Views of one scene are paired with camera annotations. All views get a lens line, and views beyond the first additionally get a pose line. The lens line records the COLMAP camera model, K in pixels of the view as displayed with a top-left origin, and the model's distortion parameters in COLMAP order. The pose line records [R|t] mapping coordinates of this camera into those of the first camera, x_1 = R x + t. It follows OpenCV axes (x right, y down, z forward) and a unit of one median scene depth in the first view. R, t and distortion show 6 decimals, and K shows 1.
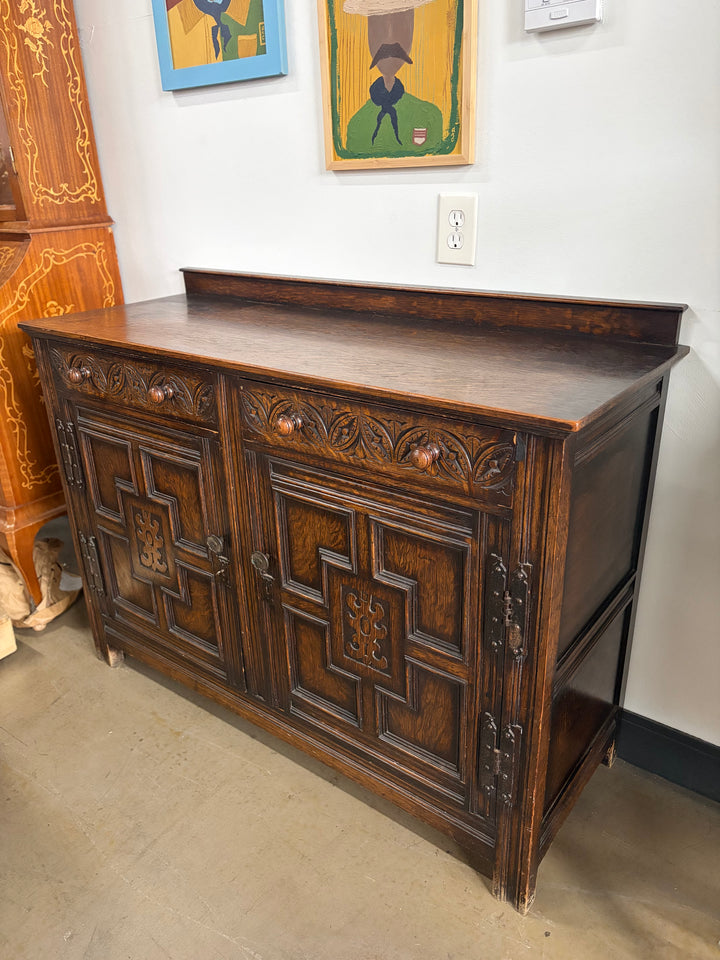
lens RADIAL K [[722.8, 0, 366.4], [0, 722.8, 479.7], [0, 0, 1]] dist [0.028071, -0.014924]
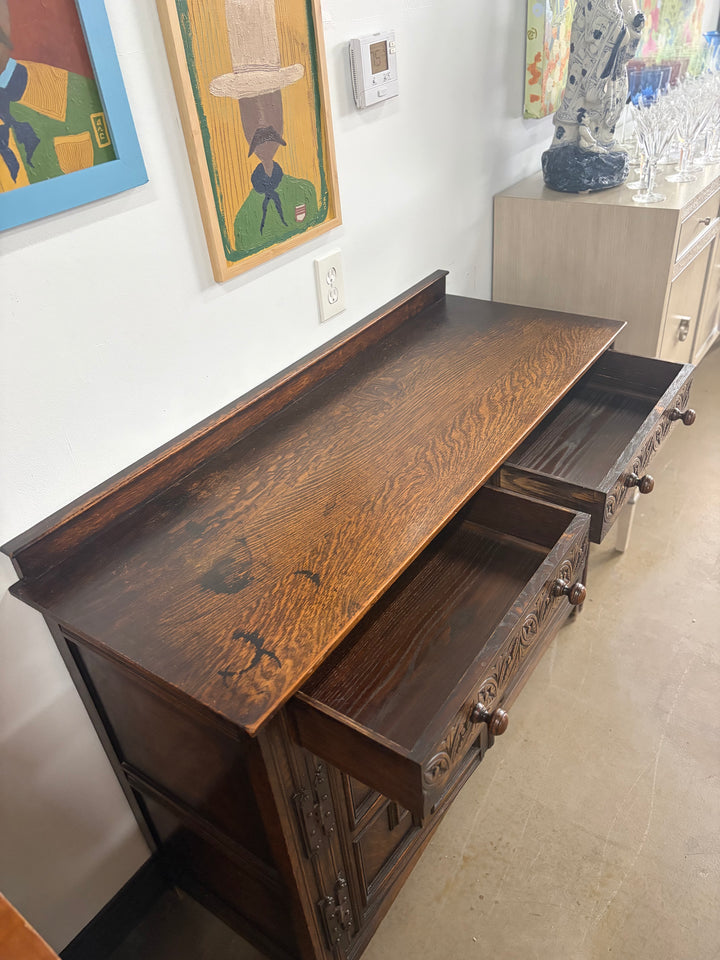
lens RADIAL K [[722.8, 0, 356.6], [0, 722.8, 477.5], [0, 0, 1]] dist [0.028071, -0.014924]
pose [[-0.026257, -0.540245, 0.841098, -0.975076], [0.470622, 0.735633, 0.487195, -0.672747], [-0.881944, 0.408631, 0.234936, 0.876708]]
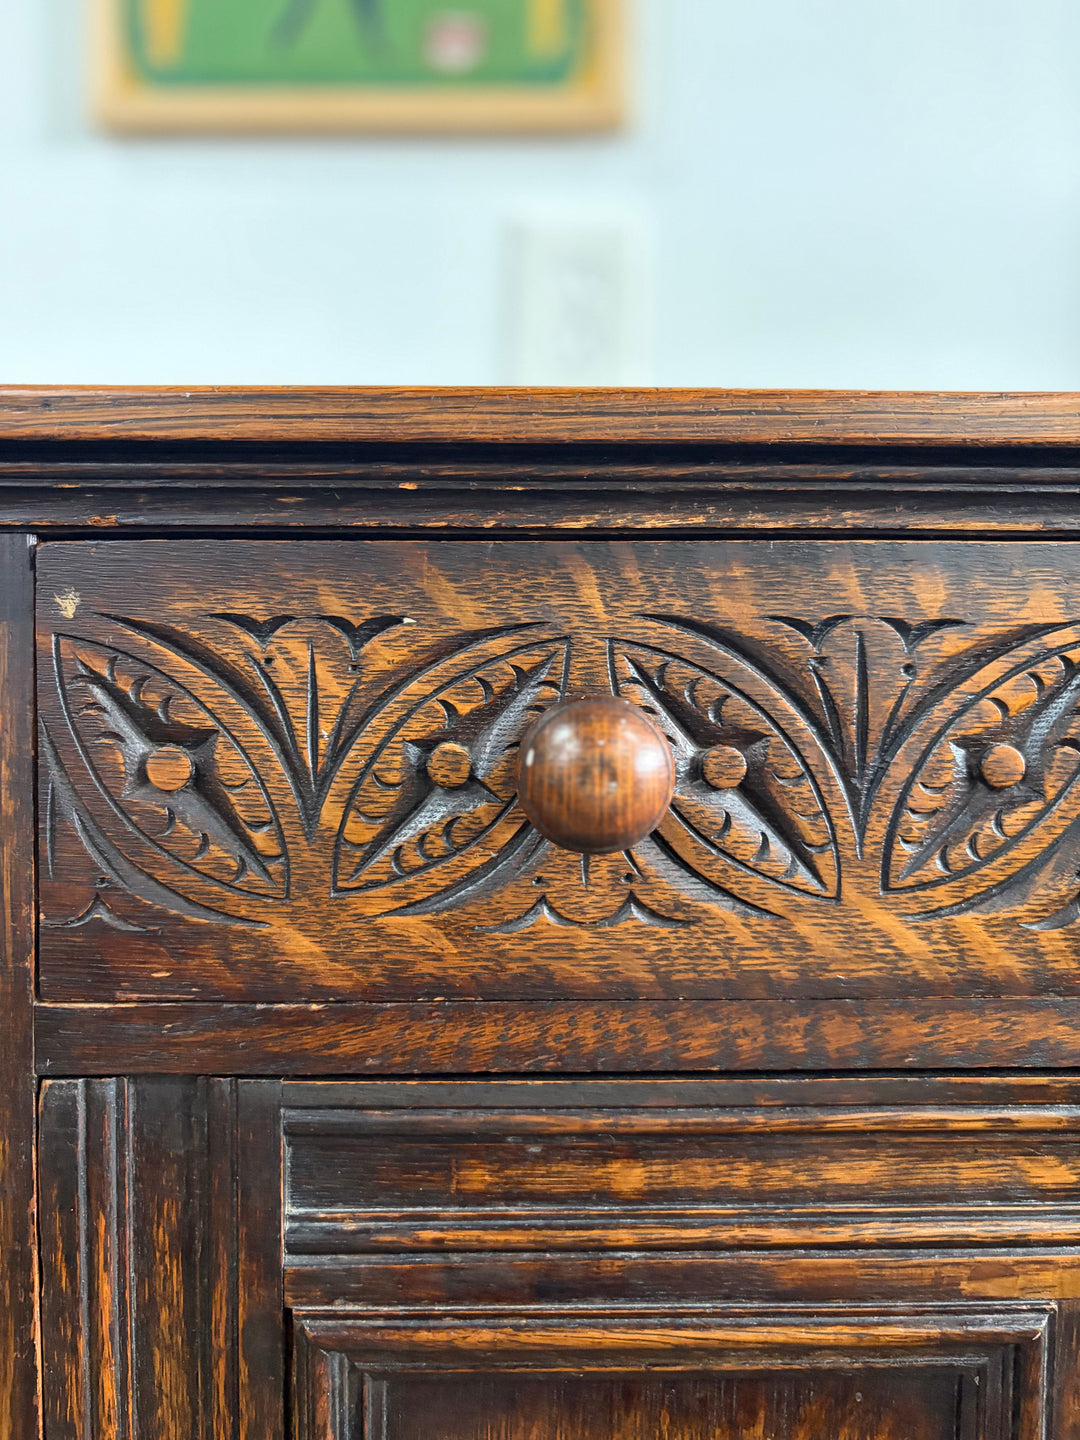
lens RADIAL K [[1116.0, 0, 532.6], [0, 1116.0, 712.2], [0, 0, 1]] dist [0.010823, 0.011721]
pose [[0.787156, 0.017372, 0.616509, -0.216195], [0.217382, 0.927640, -0.303692, -0.022140], [-0.577174, 0.373070, 0.726422, 0.742577]]
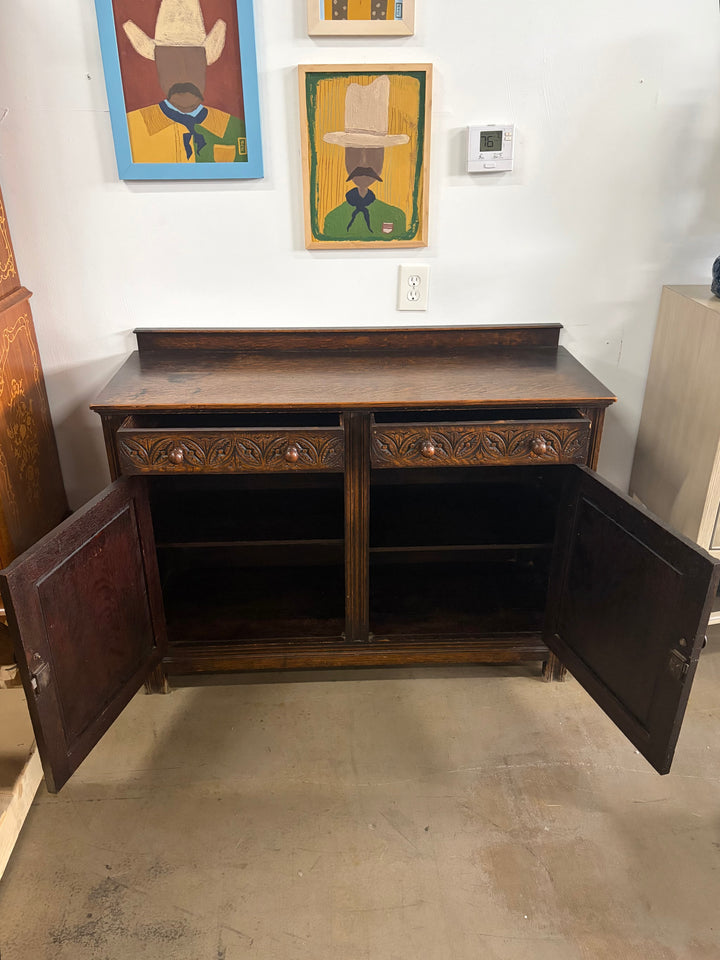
lens RADIAL K [[744.0, 0, 360.4], [0, 744.0, 481.7], [0, 0, 1]] dist [0.010823, 0.011721]
pose [[0.772608, -0.248235, 0.584343, -1.006874], [0.229942, 0.967315, 0.106901, -0.155745], [-0.591781, 0.051773, 0.804435, -0.156232]]
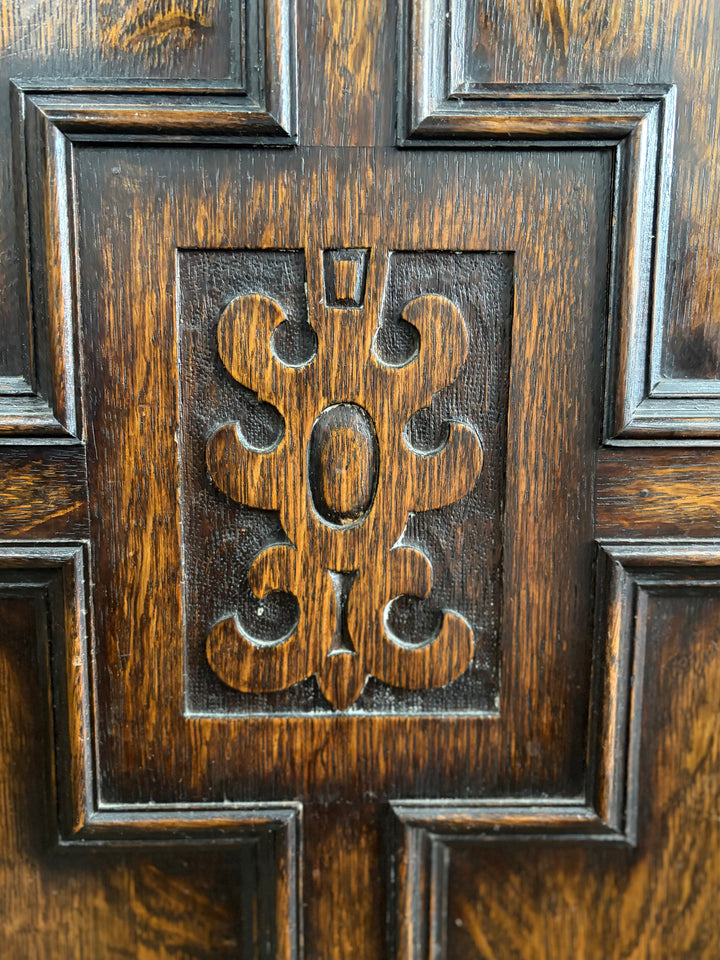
lens RADIAL K [[722.8, 0, 359.9], [0, 722.8, 481.7], [0, 0, 1]] dist [0.028071, -0.014924]
pose [[0.785131, -0.045231, 0.617676, -0.106699], [0.214512, 0.955456, -0.202701, 0.228779], [-0.580994, 0.291646, 0.759860, 0.797447]]
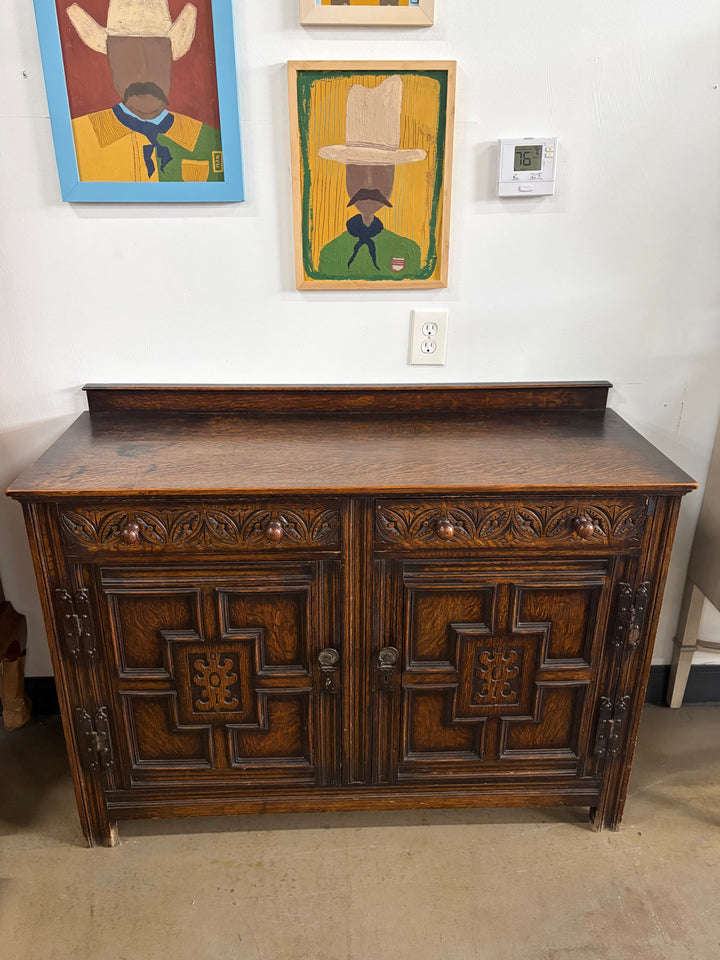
lens RADIAL K [[722.8, 0, 362.9], [0, 722.8, 479.4], [0, 0, 1]] dist [0.028071, -0.014924]
pose [[0.774196, -0.214759, 0.595398, -0.775692], [0.223239, 0.972876, 0.060637, -0.222728], [-0.592271, 0.085971, 0.801140, 0.119379]]
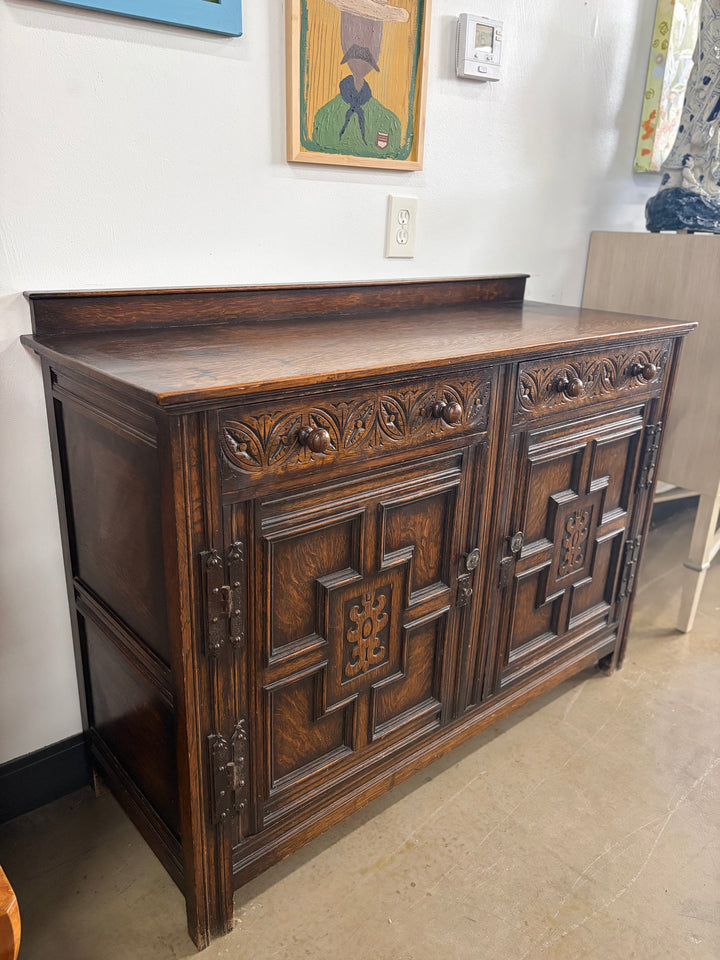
lens RADIAL K [[722.8, 0, 354.0], [0, 722.8, 476.0], [0, 0, 1]] dist [0.028071, -0.014924]
pose [[0.223755, -0.297688, 0.928071, -1.119836], [0.345169, 0.914703, 0.210181, -0.266359], [-0.911478, 0.273312, 0.307422, 0.870607]]
